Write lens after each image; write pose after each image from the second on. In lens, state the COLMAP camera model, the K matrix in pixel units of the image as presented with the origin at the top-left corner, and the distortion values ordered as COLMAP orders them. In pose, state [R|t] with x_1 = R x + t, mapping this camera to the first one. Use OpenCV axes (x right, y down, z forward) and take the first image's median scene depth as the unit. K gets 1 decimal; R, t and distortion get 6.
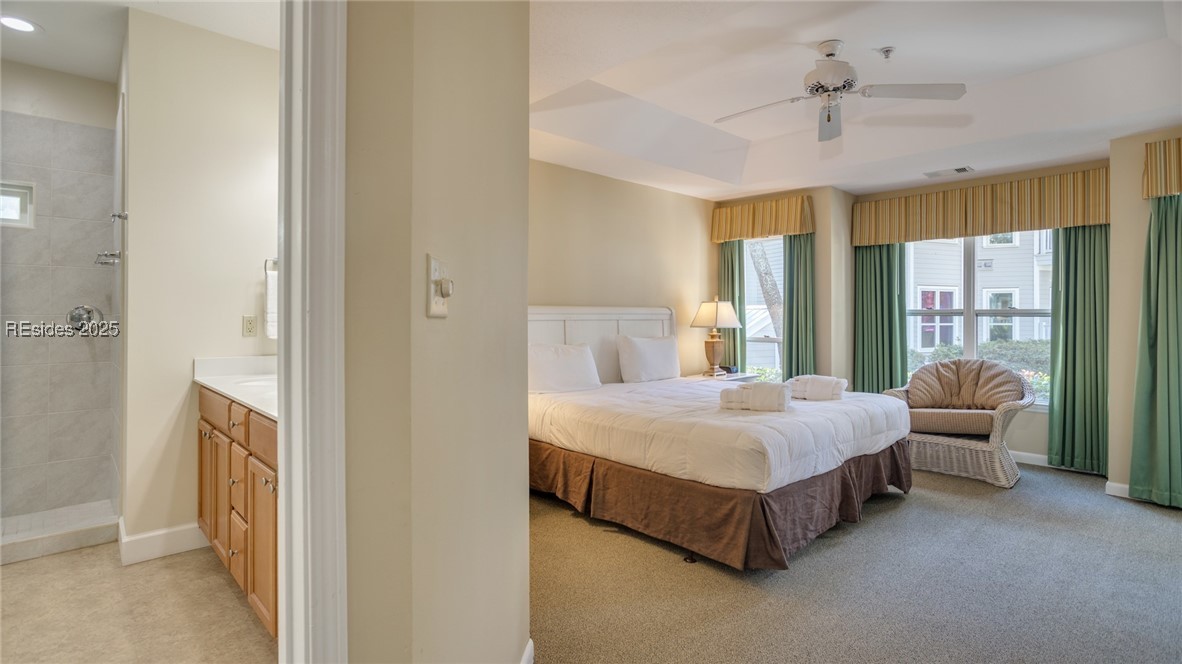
lens RADIAL K [[578.8, 0, 593.2], [0, 578.8, 312.2], [0, 0, 1]] dist [-0.012428, 0.000557]
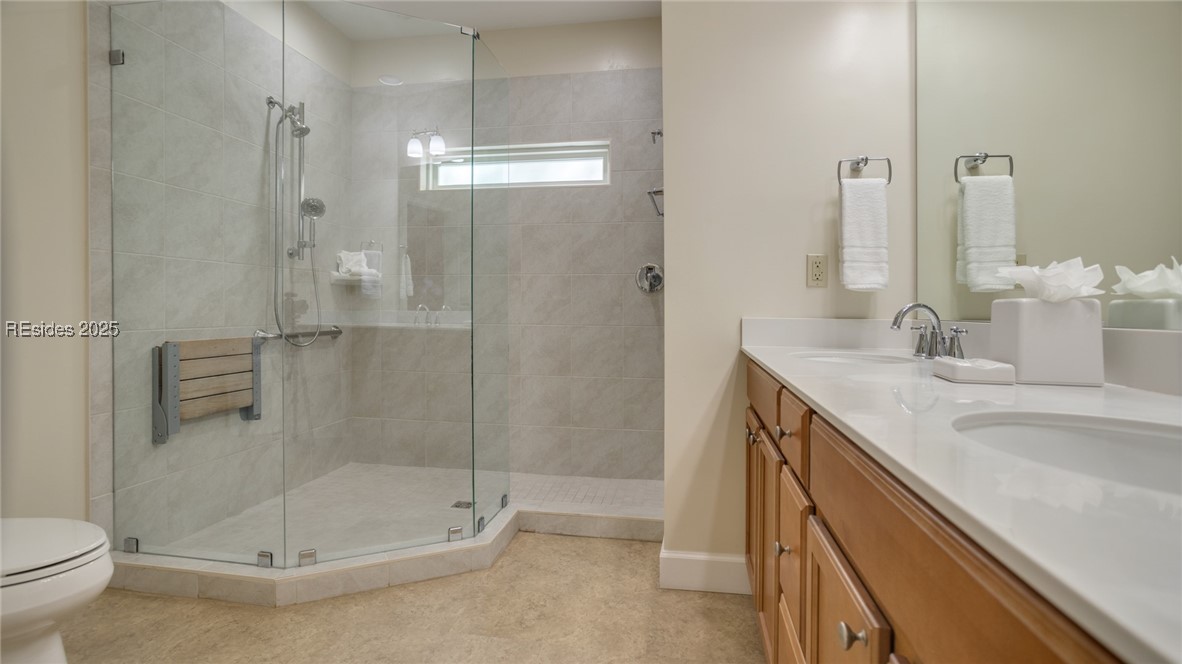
lens RADIAL K [[578.8, 0, 593.2], [0, 578.8, 312.2], [0, 0, 1]] dist [-0.012428, 0.000557]
pose [[0.610025, 0.004783, -0.792368, -0.261255], [0.006101, 0.999924, 0.010733, 0.066792], [0.792359, -0.011381, 0.609949, 0.449484]]
